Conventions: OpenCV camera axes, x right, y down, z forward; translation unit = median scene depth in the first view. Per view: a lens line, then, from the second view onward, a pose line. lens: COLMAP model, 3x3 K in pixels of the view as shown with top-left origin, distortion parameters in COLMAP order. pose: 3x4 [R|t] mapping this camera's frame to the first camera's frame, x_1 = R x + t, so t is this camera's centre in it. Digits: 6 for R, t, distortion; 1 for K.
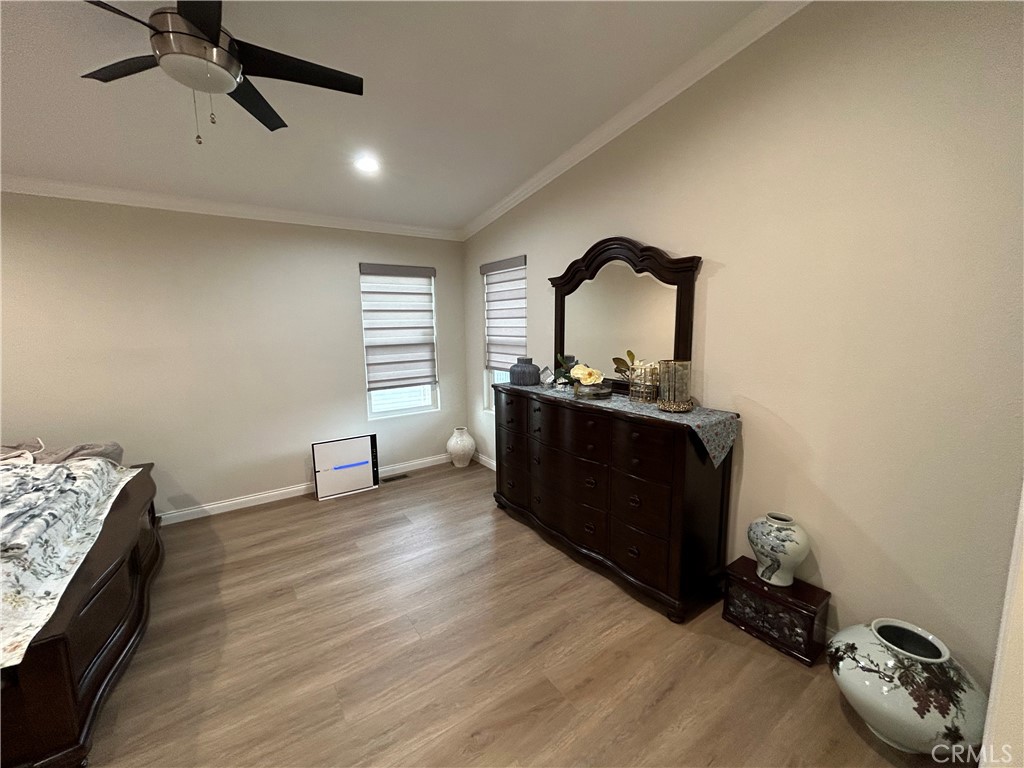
lens RADIAL K [[413.1, 0, 510.7], [0, 413.1, 382.9], [0, 0, 1]] dist [-0.000088, -0.000266]
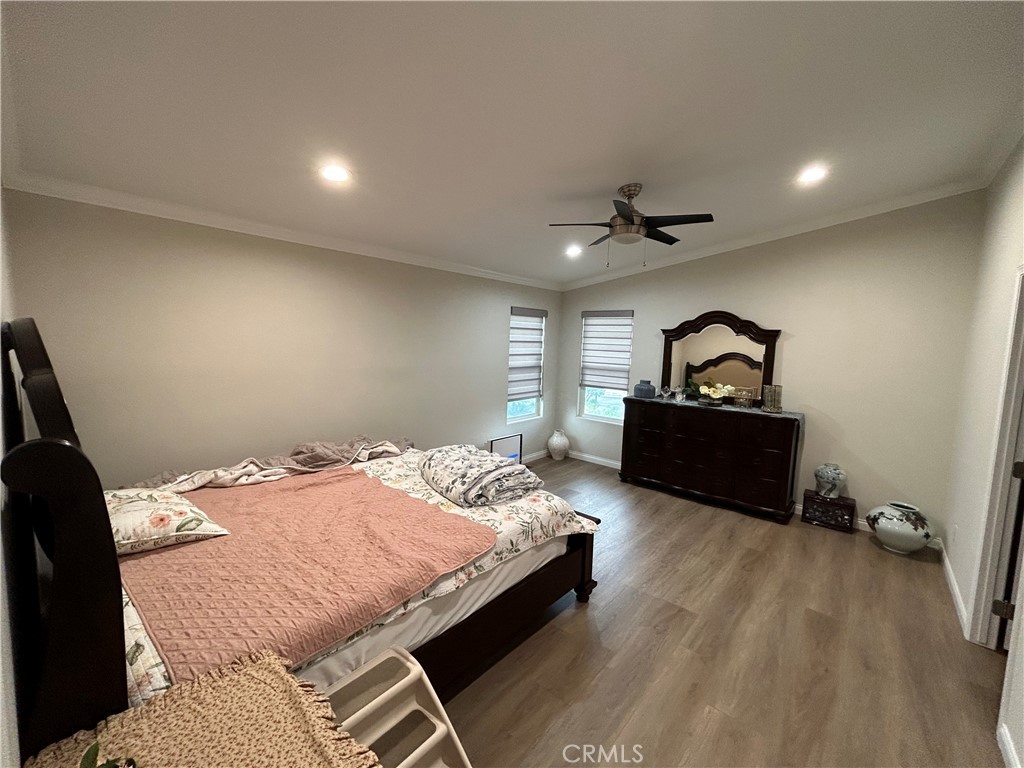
lens RADIAL K [[413.1, 0, 508.2], [0, 413.1, 383.6], [0, 0, 1]] dist [-0.000088, -0.000266]
pose [[0.970242, 0.018188, 0.241454, -0.963310], [-0.009935, 0.999325, -0.035354, 0.012425], [-0.241935, 0.031904, 0.969768, -0.409412]]
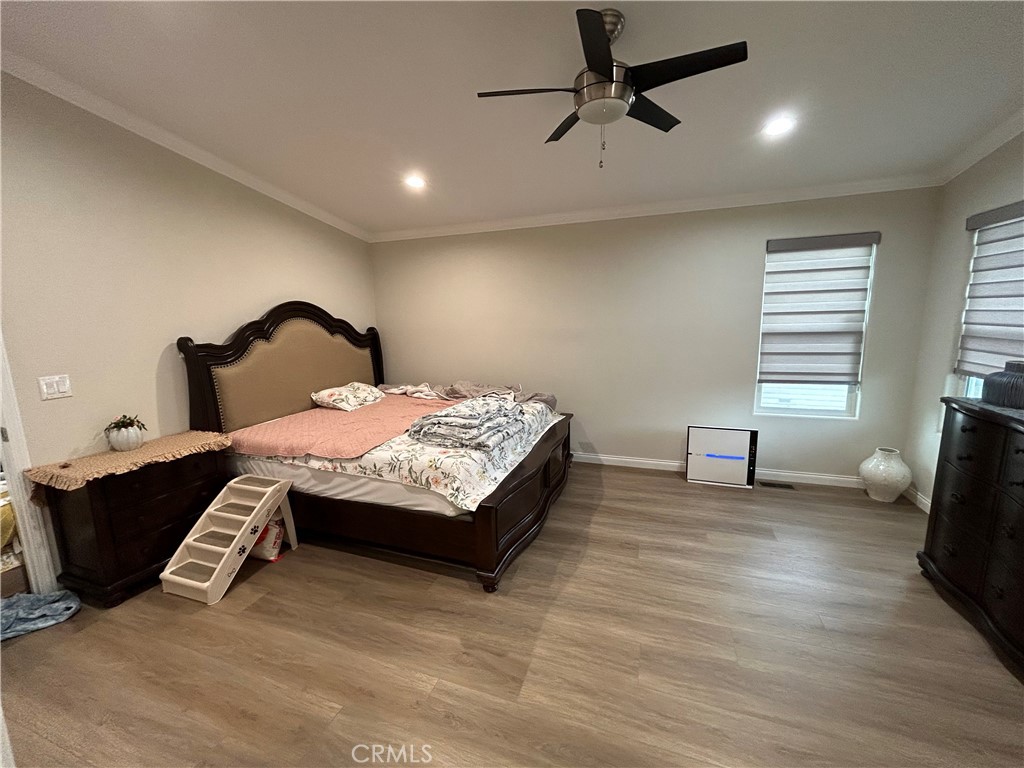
lens RADIAL K [[413.1, 0, 510.6], [0, 413.1, 382.7], [0, 0, 1]] dist [-0.000088, -0.000266]
pose [[0.580312, 0.133247, -0.803419, 0.101150], [-0.098746, 0.990758, 0.092993, -0.015547], [0.808385, 0.025370, 0.588107, 0.037561]]
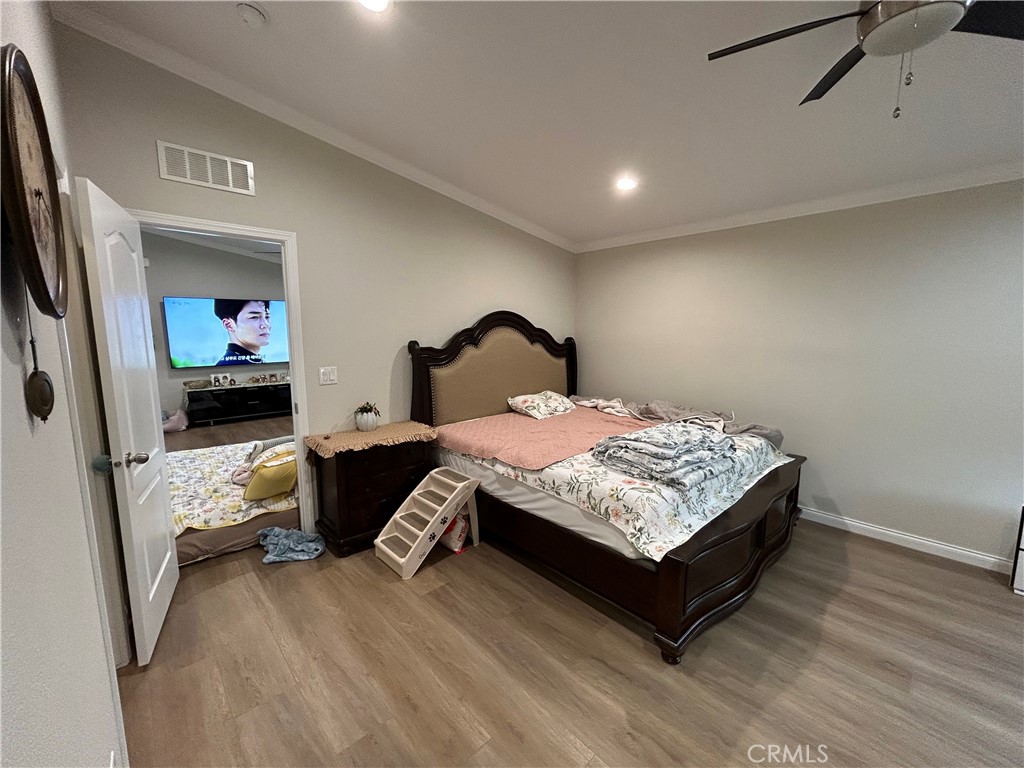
lens RADIAL K [[413.1, 0, 511.3], [0, 413.1, 382.8], [0, 0, 1]] dist [-0.000088, -0.000266]
pose [[0.143135, 0.143373, -0.979263, 0.028242], [-0.138229, 0.982649, 0.123664, -0.020034], [0.980003, 0.117662, 0.160470, 0.084132]]
